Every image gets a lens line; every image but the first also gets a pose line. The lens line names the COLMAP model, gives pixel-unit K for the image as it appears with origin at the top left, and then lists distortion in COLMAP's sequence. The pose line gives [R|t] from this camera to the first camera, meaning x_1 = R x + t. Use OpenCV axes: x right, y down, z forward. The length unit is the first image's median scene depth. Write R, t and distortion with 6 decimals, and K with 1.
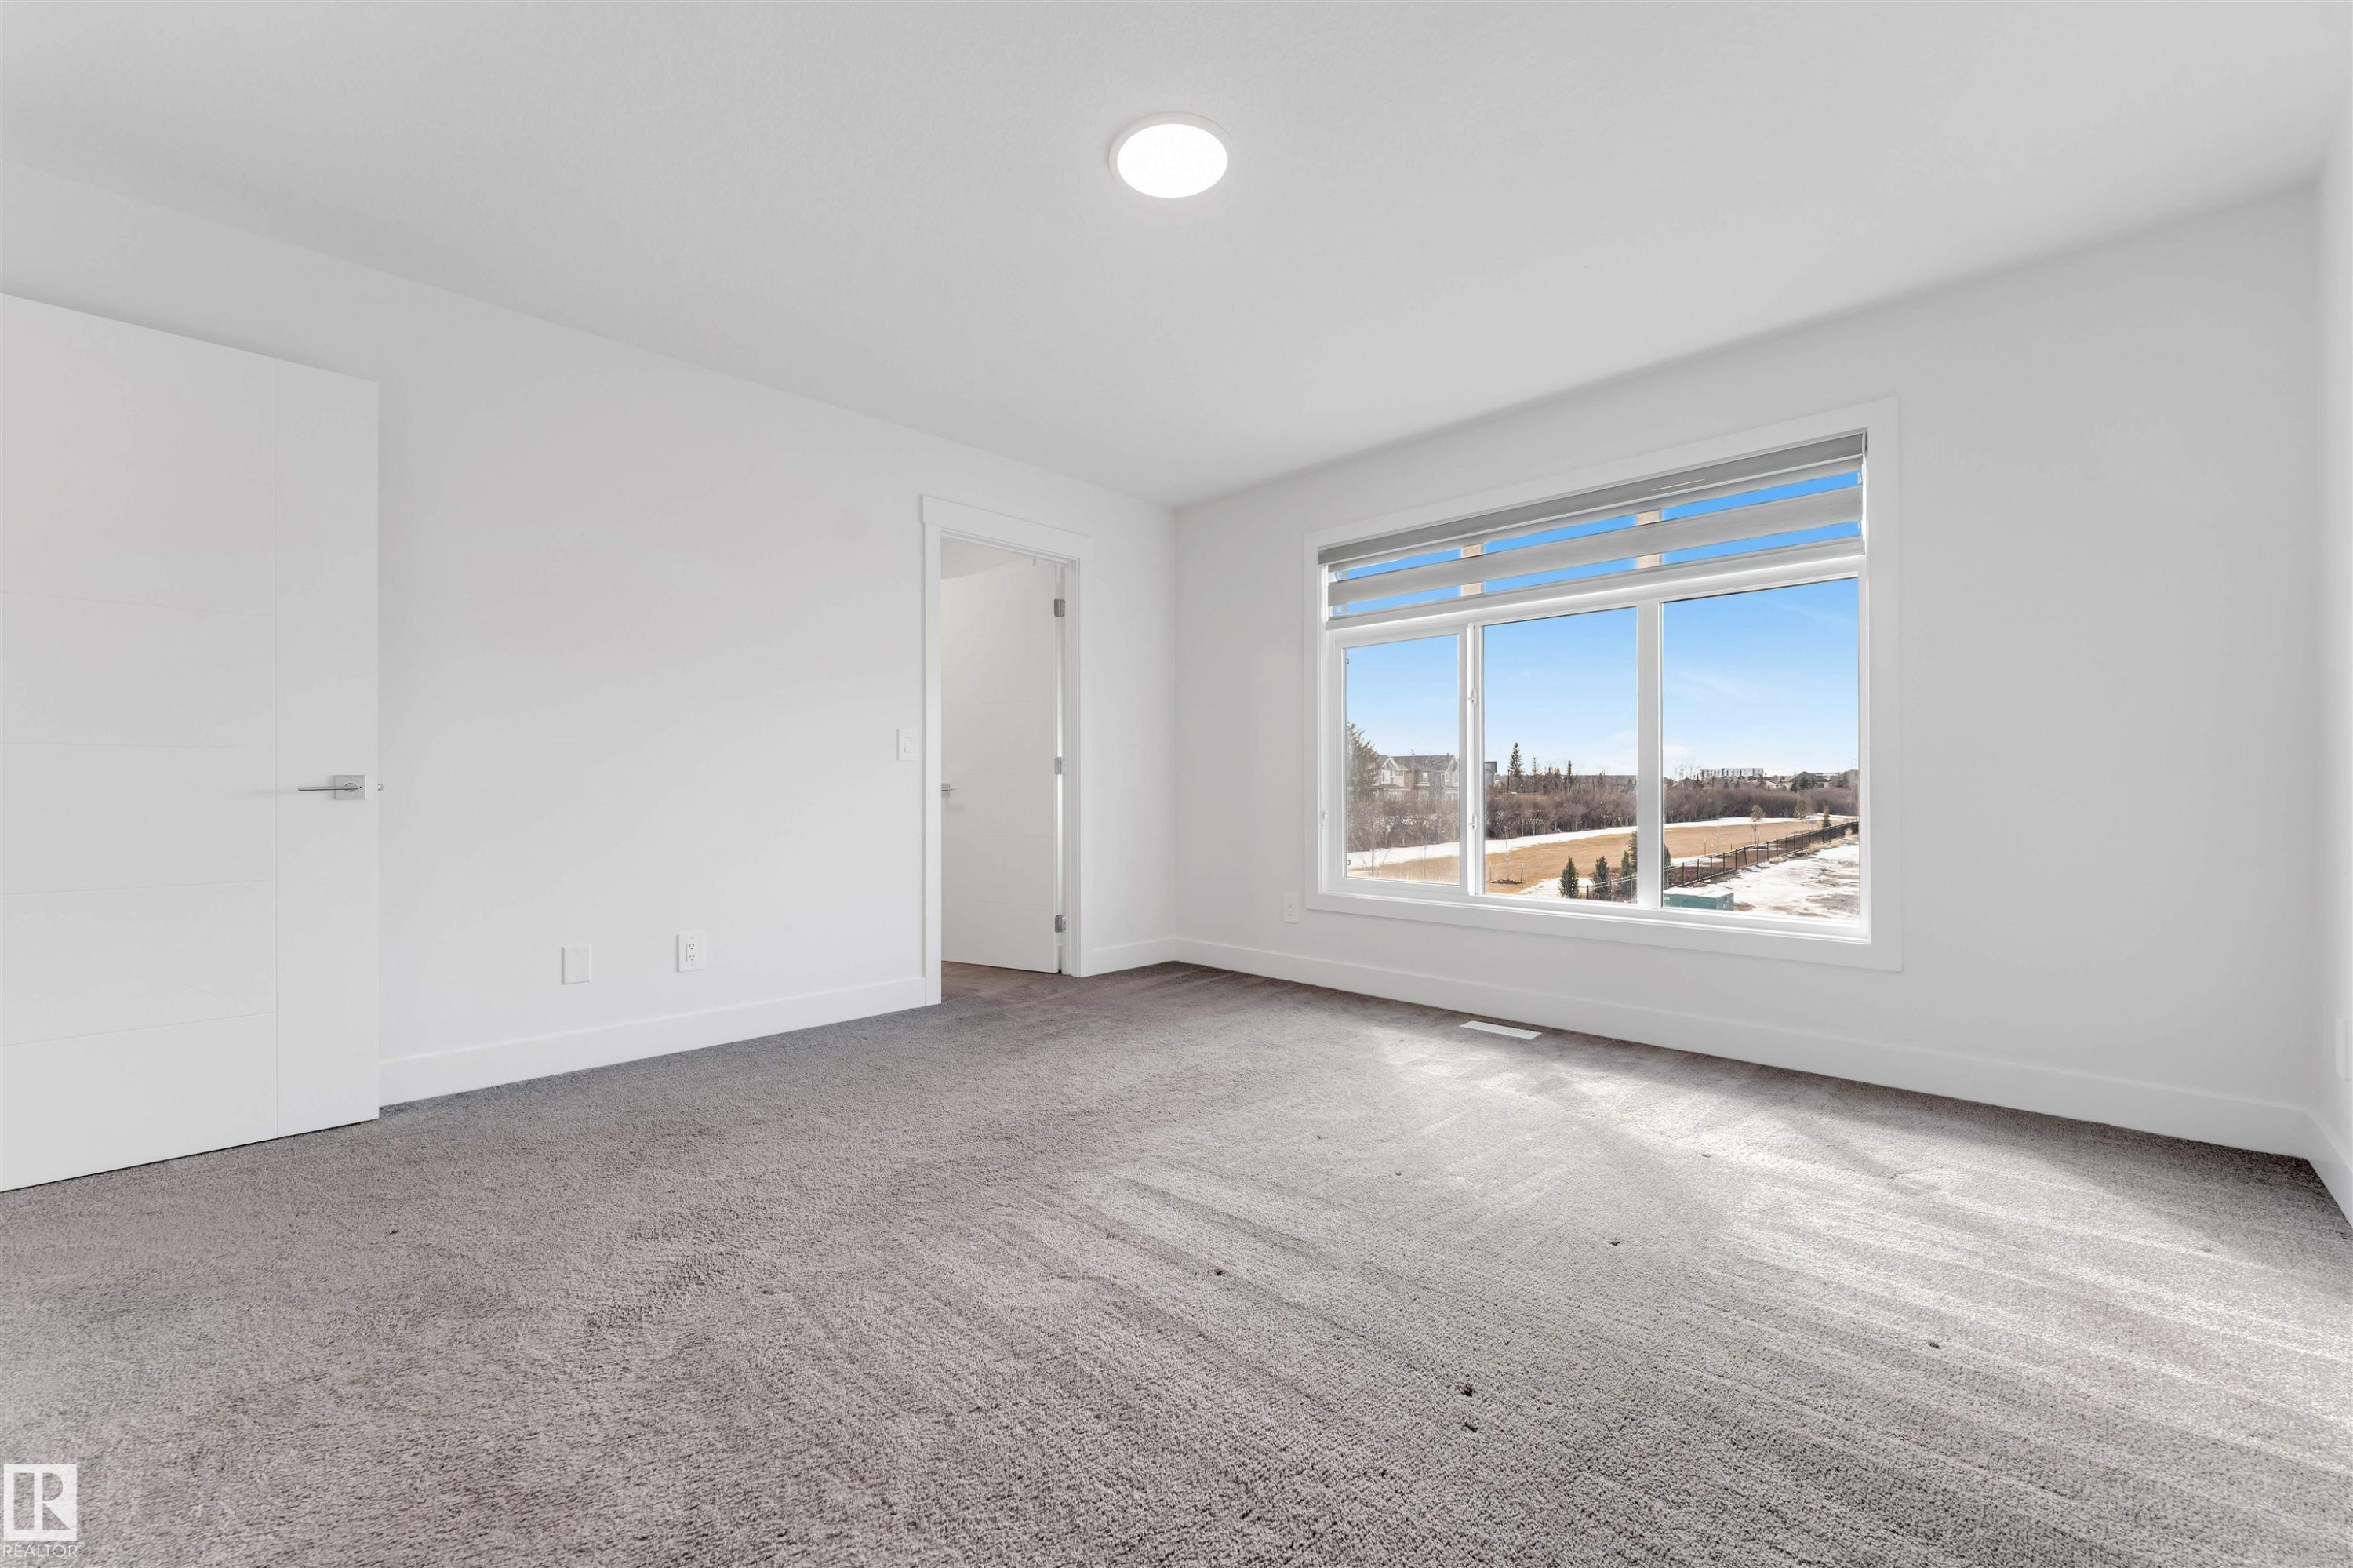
lens RADIAL K [[956.5, 0, 1164.4], [0, 956.5, 752.7], [0, 0, 1]] dist [-0.002194, 0.000010]
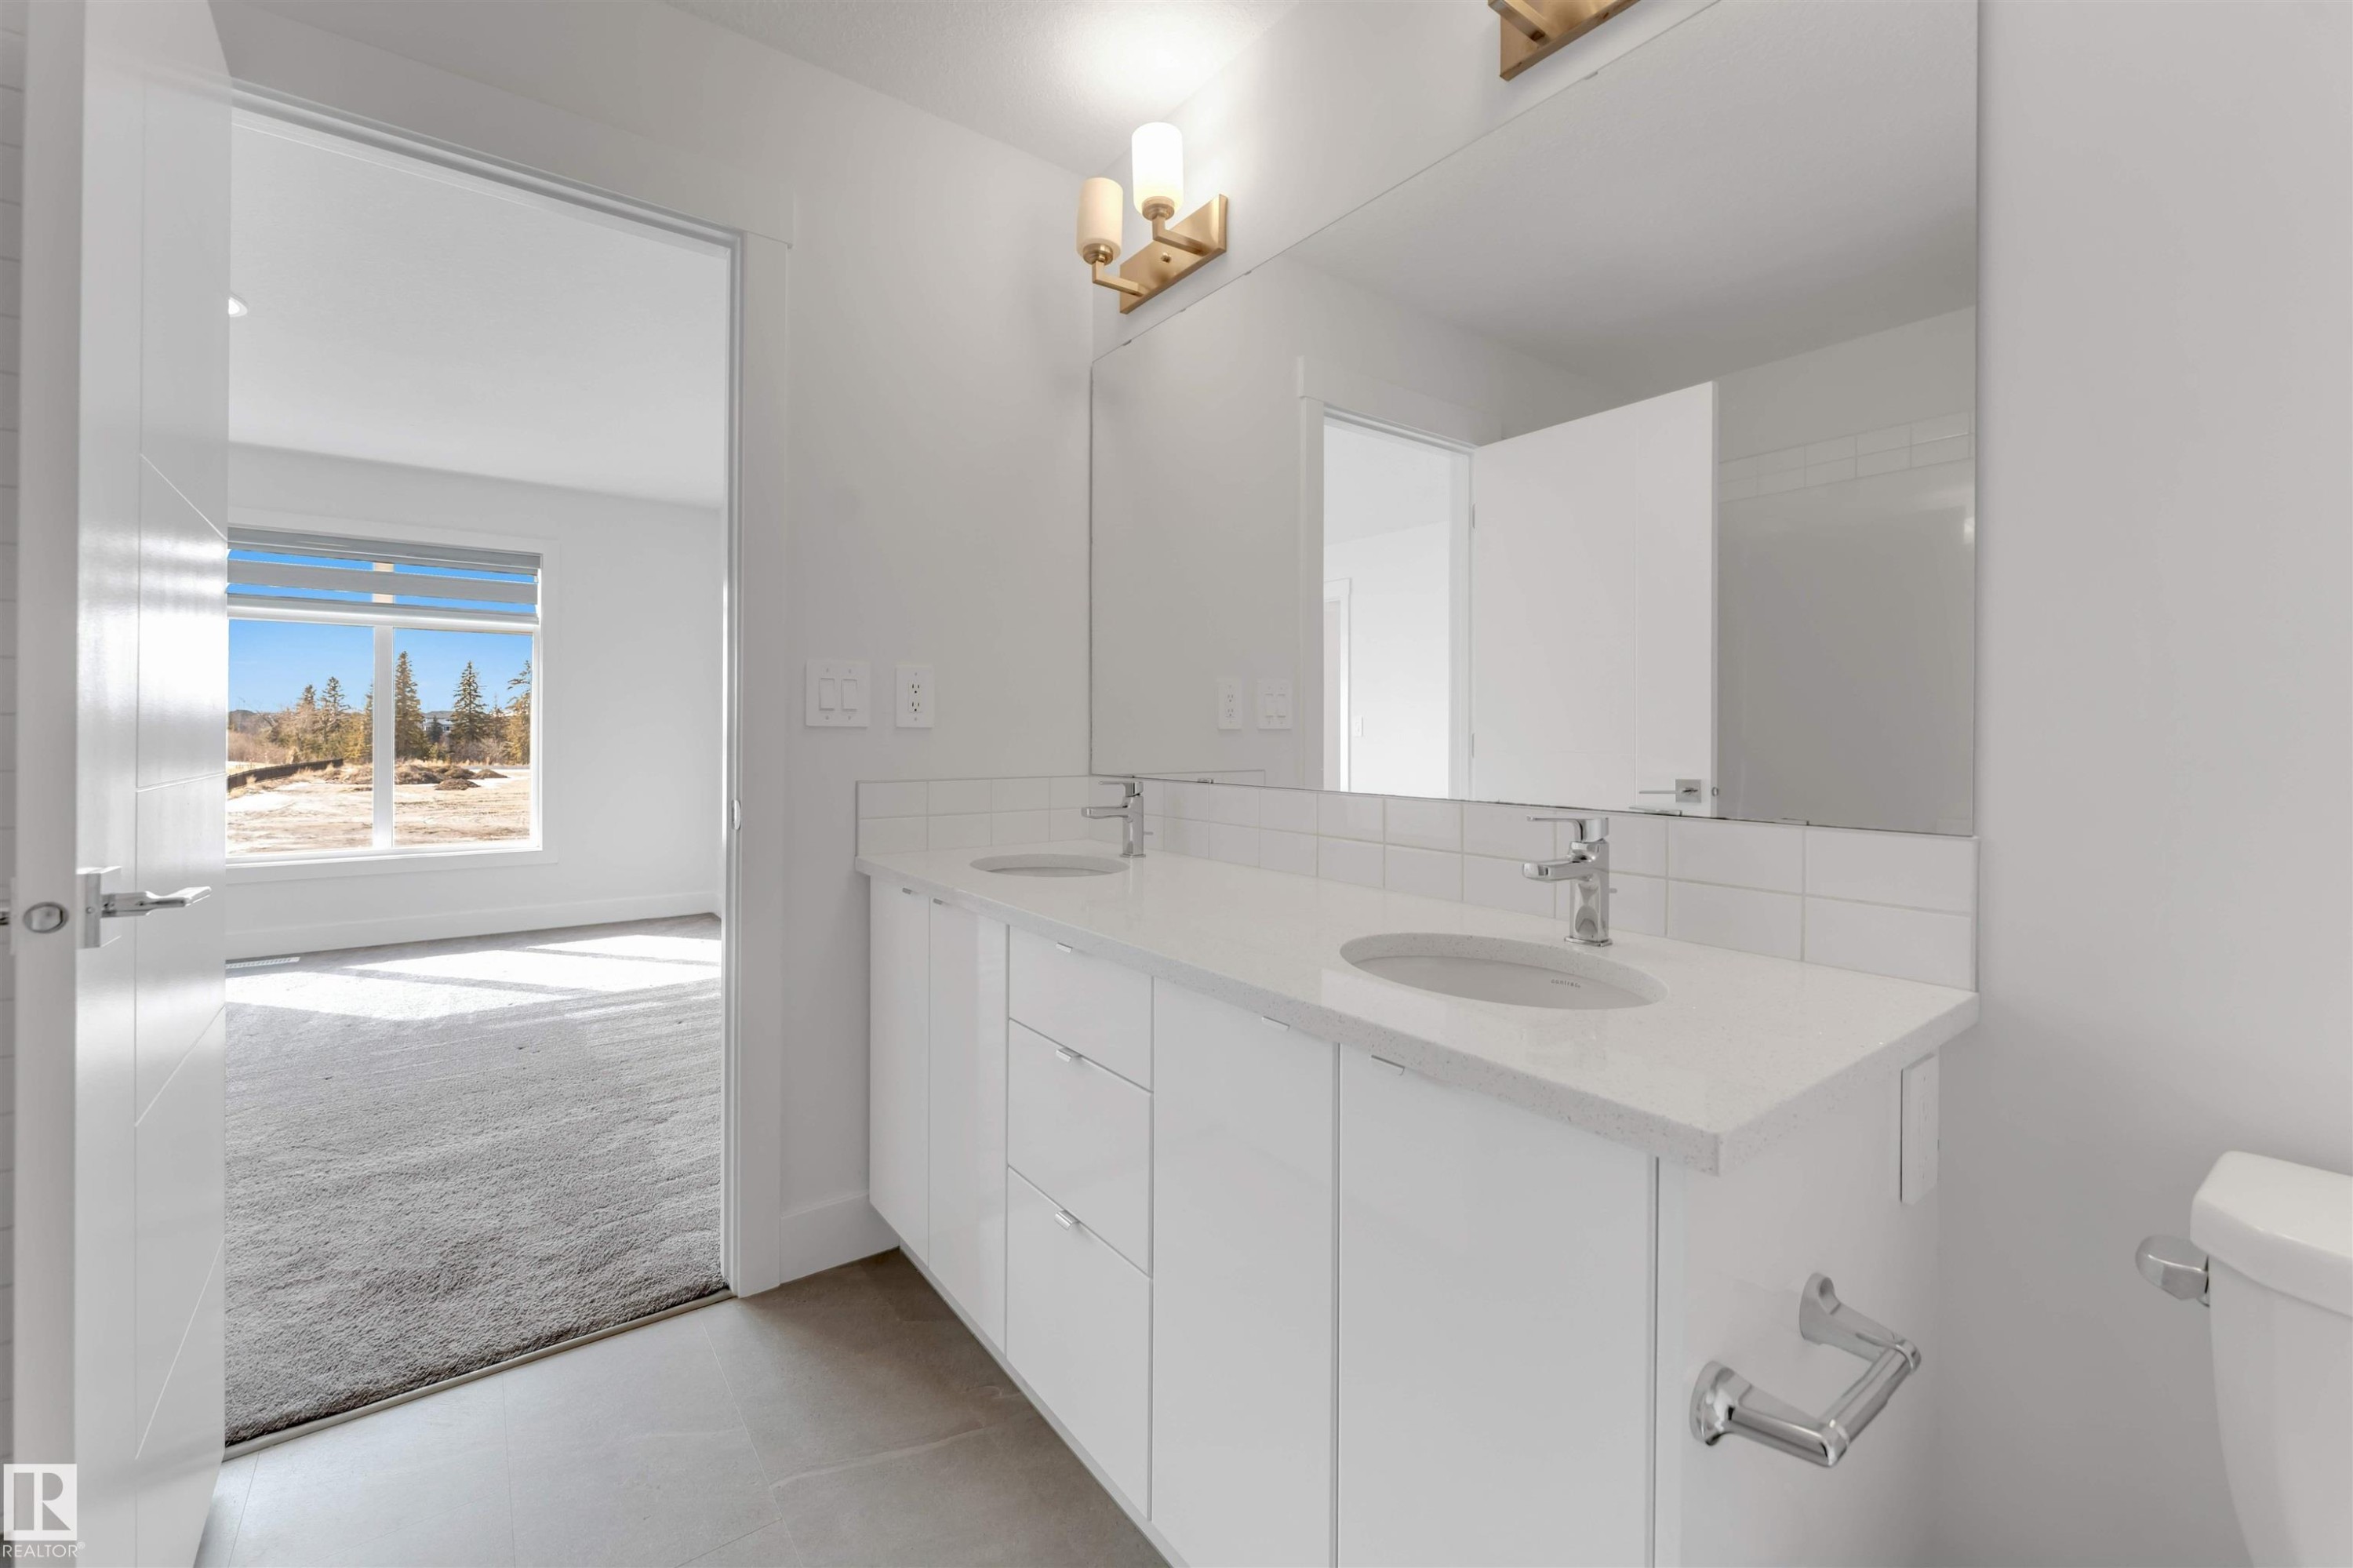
lens RADIAL K [[956.5, 0, 1164.4], [0, 956.5, 752.7], [0, 0, 1]] dist [-0.002194, 0.000010]
pose [[0.167814, -0.021133, 0.985592, -0.756469], [-0.039044, 0.998843, 0.028065, -0.071984], [-0.985045, -0.043191, 0.166795, -0.391661]]
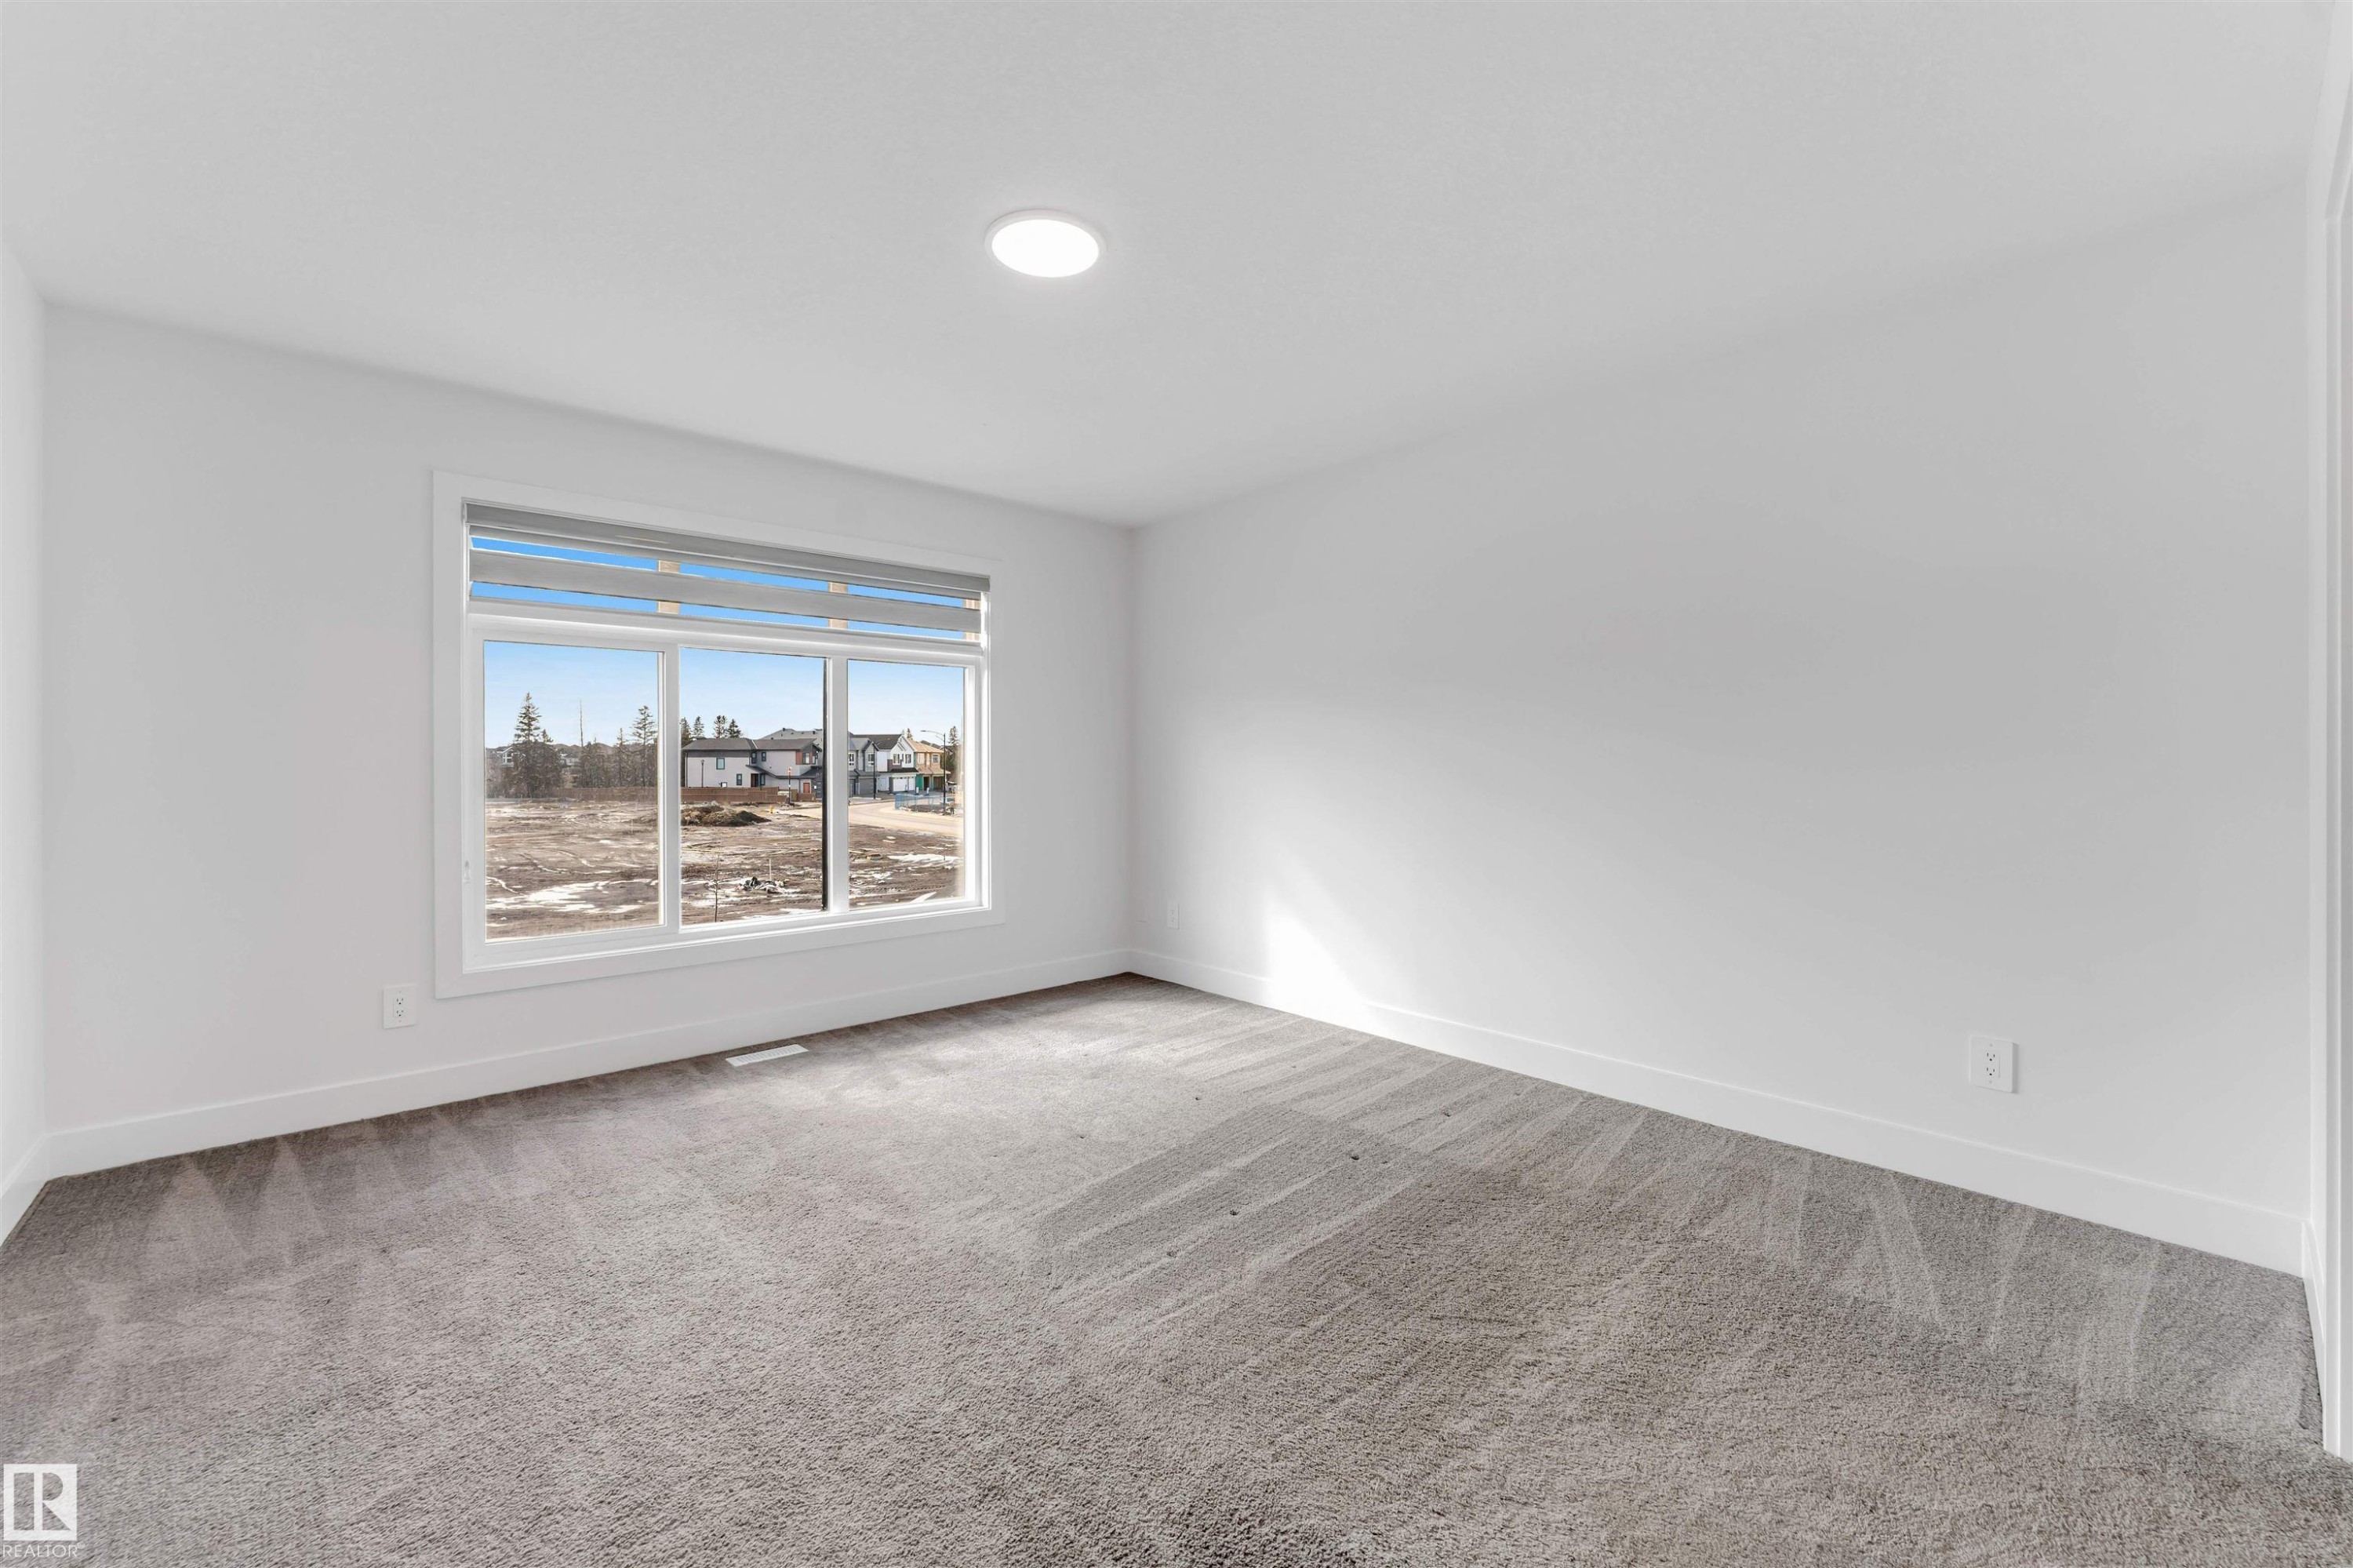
lens RADIAL K [[944.1, 0, 1164.8], [0, 944.1, 712.7], [0, 0, 1]] dist [0.000013, -0.000046]
pose [[0.060000, 0.051469, 0.996871, -0.743644], [-0.037201, 0.998091, -0.049293, -0.050451], [-0.997505, -0.034127, 0.061800, 0.591341]]
